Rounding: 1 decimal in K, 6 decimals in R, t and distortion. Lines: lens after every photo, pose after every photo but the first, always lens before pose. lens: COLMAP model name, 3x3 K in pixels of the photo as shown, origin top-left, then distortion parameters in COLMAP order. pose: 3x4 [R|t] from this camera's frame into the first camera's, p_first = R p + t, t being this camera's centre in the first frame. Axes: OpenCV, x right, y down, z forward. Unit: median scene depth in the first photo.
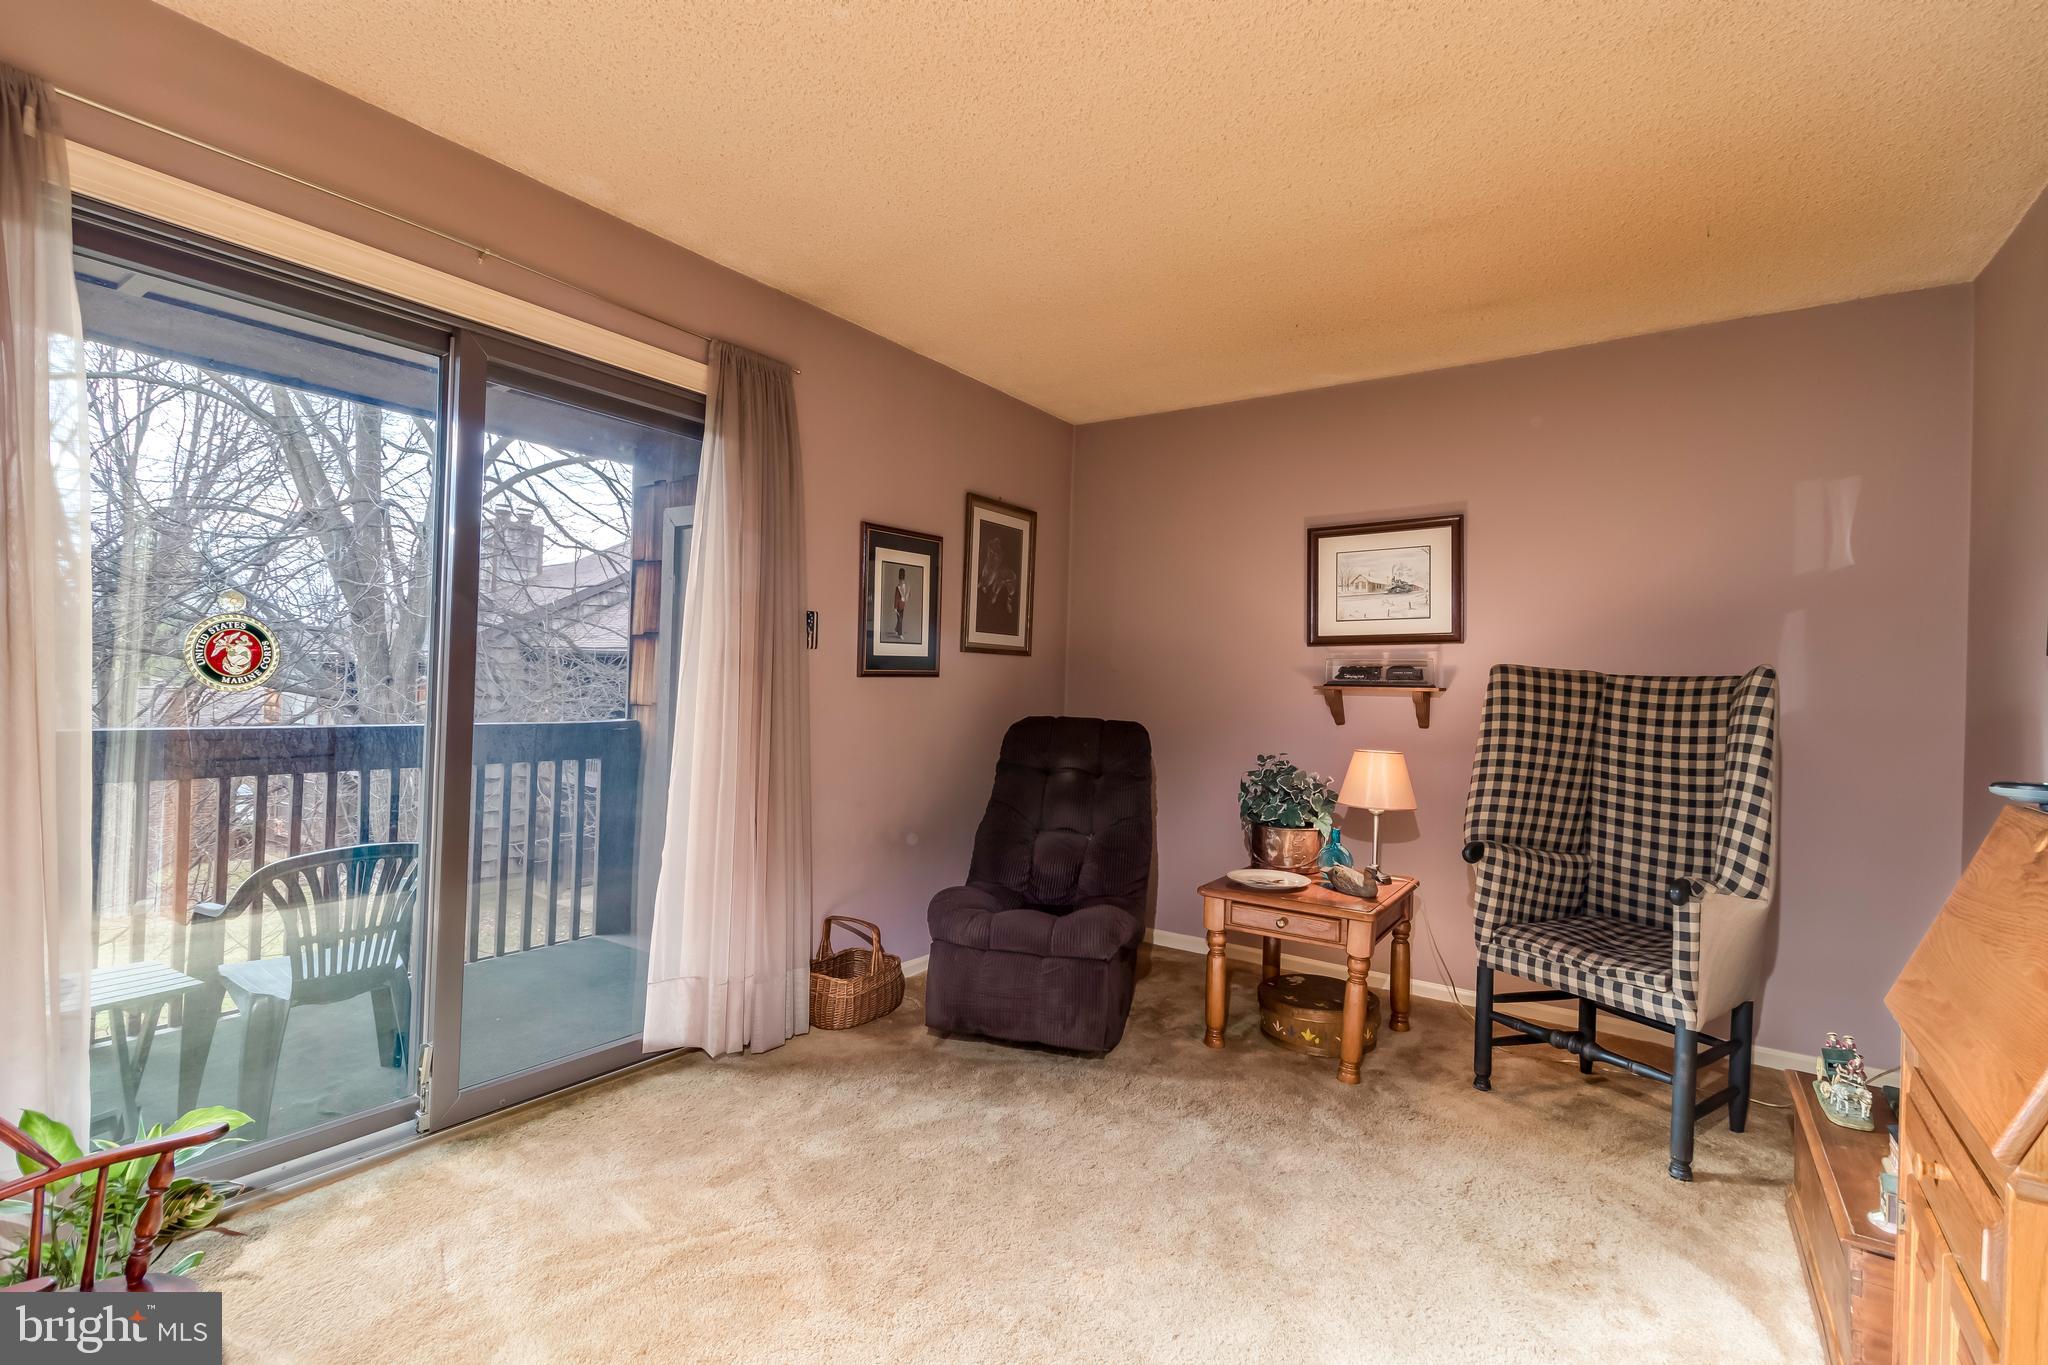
lens RADIAL K [[936.5, 0, 1015.3], [0, 936.5, 664.2], [0, 0, 1]] dist [-0.001756, -0.000231]
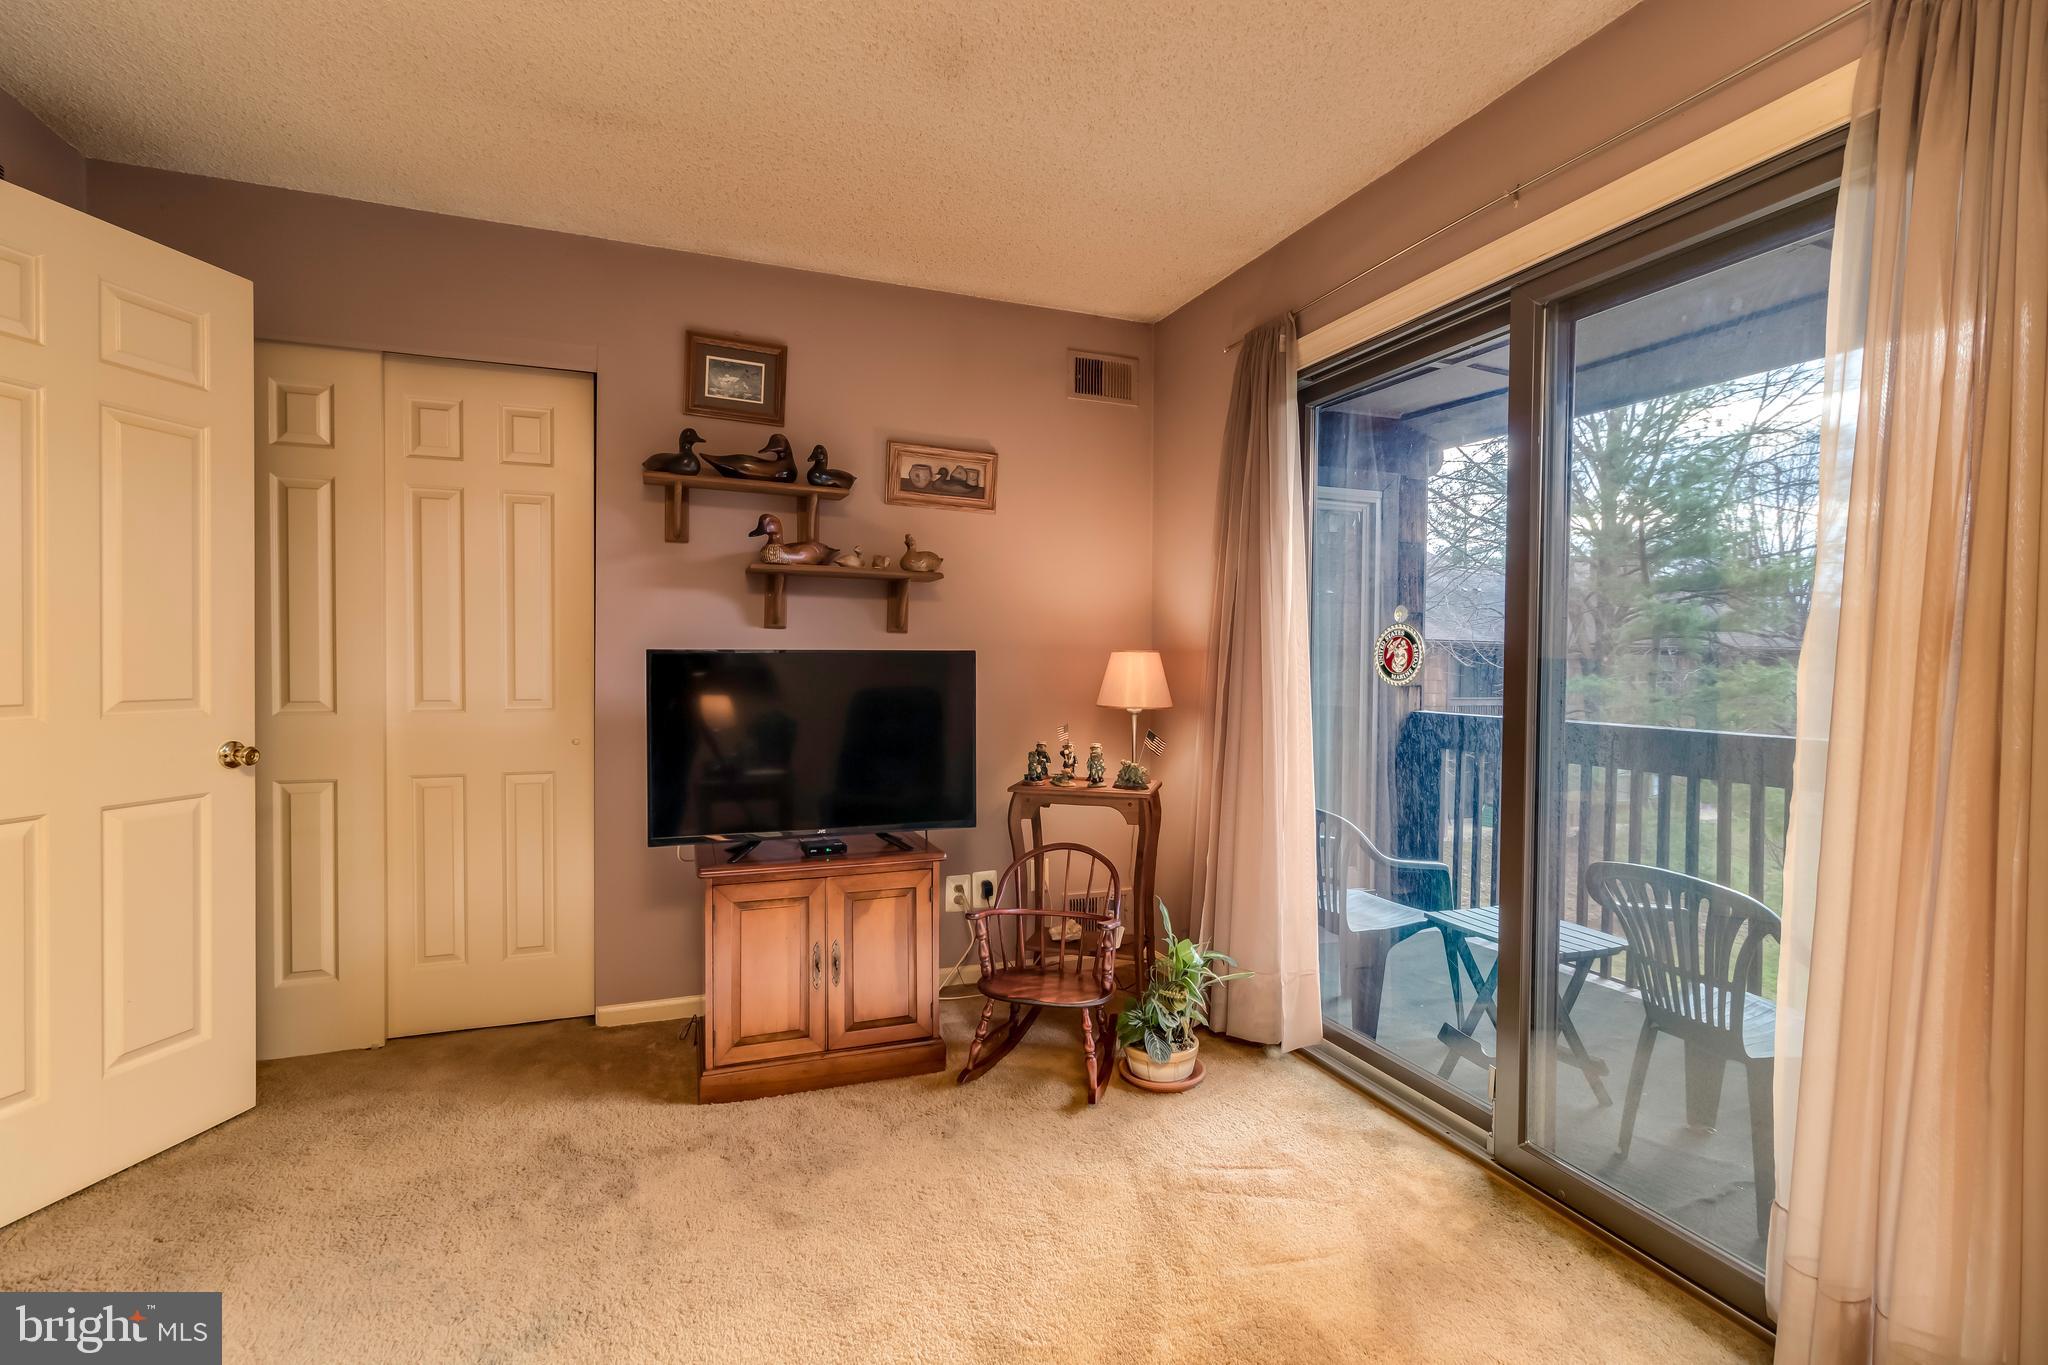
lens RADIAL K [[948.1, 0, 1018.3], [0, 948.1, 686.0], [0, 0, 1]] dist [-0.000187, -0.000101]
pose [[-0.534113, -0.023813, -0.845078, 0.433221], [-0.020840, 0.999670, -0.014998, 0.051179], [0.845156, 0.009601, -0.534433, 1.092908]]
